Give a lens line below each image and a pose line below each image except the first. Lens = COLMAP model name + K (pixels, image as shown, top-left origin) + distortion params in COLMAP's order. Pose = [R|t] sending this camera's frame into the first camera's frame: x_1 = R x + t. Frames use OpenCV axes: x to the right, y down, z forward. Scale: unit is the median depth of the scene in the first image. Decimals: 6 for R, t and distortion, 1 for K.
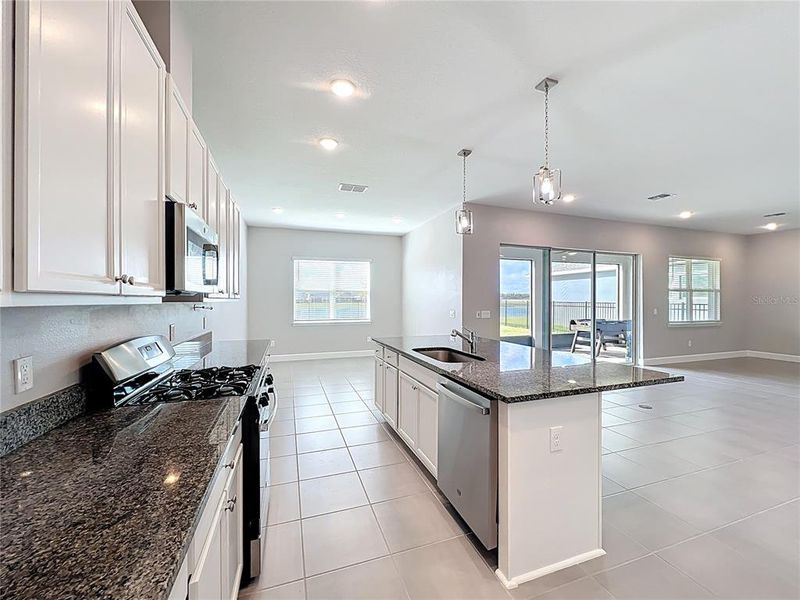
lens RADIAL K [[324.8, 0, 399.7], [0, 324.8, 300.0], [0, 0, 1]] dist [-0.001494, 0.000425]
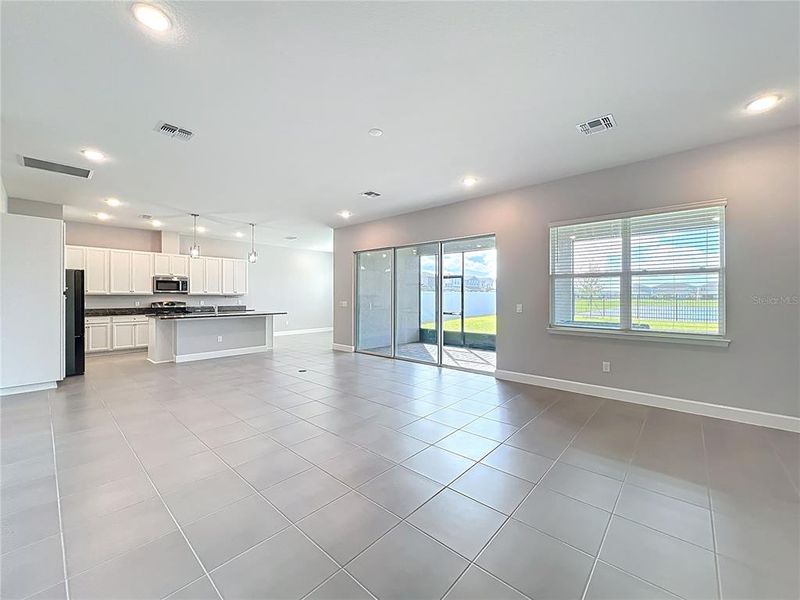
lens RADIAL K [[324.8, 0, 394.0], [0, 324.8, 297.2], [0, 0, 1]] dist [-0.001494, 0.000425]
pose [[0.478937, 0.000679, -0.877849, 1.190530], [-0.001856, 0.999998, -0.000239, 0.010722], [0.877847, 0.001744, 0.478937, 0.379341]]
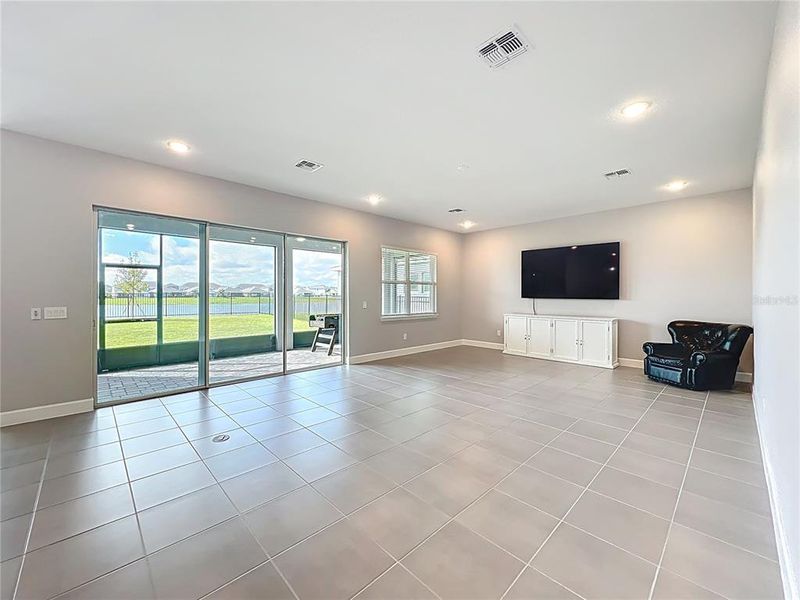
lens RADIAL K [[324.8, 0, 398.6], [0, 324.8, 296.5], [0, 0, 1]] dist [-0.001494, 0.000425]
pose [[0.906782, -0.002085, 0.421594, 0.446541], [0.000827, 0.999995, 0.003167, 0.008479], [-0.421599, -0.002523, 0.906779, 0.107951]]
